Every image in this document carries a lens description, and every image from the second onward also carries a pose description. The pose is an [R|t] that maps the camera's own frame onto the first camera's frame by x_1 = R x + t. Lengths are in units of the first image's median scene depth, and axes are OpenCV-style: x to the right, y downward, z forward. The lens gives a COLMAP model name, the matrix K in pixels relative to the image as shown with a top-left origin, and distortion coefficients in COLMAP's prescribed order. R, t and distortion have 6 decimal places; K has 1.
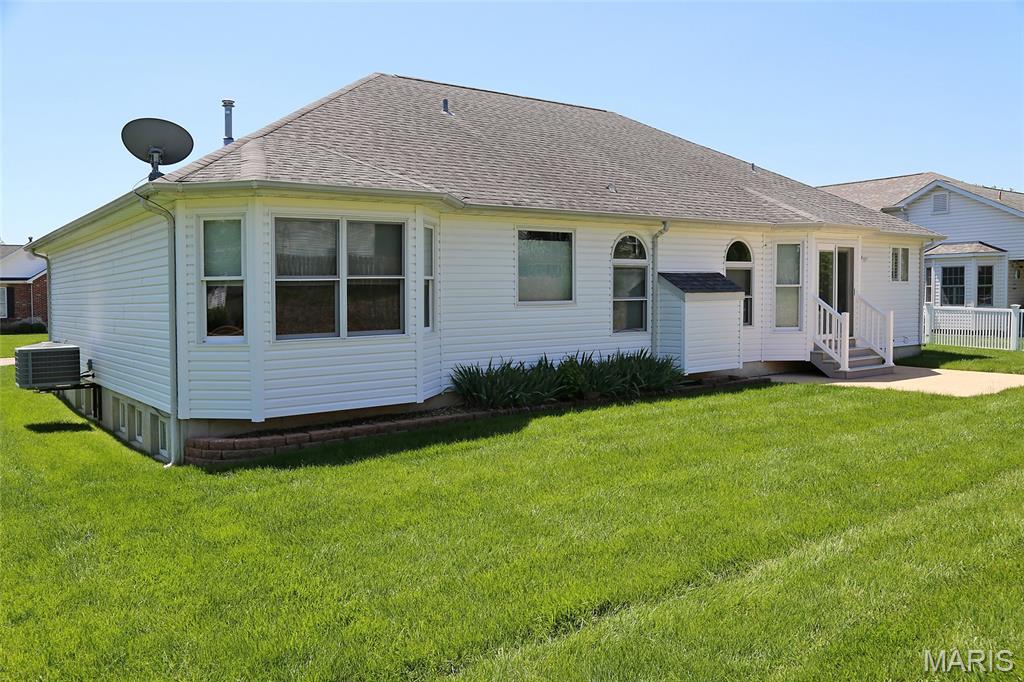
lens RADIAL K [[820.9, 0, 514.1], [0, 820.9, 336.4], [0, 0, 1]] dist [-0.039827, 0.032054]
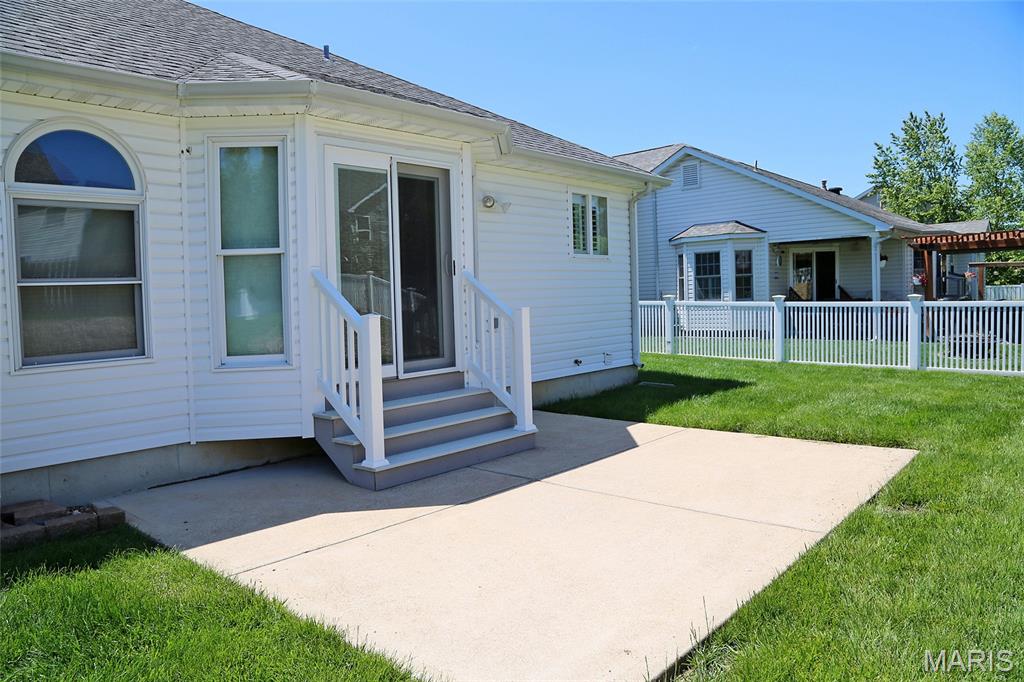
lens RADIAL K [[709.5, 0, 507.5], [0, 709.5, 345.1], [0, 0, 1]] dist [-0.074995, 0.016315]
pose [[0.982249, -0.035431, 0.184203, 0.228946], [0.033694, 0.999353, 0.012554, -0.009648], [-0.184529, -0.006125, 0.982808, 0.374425]]
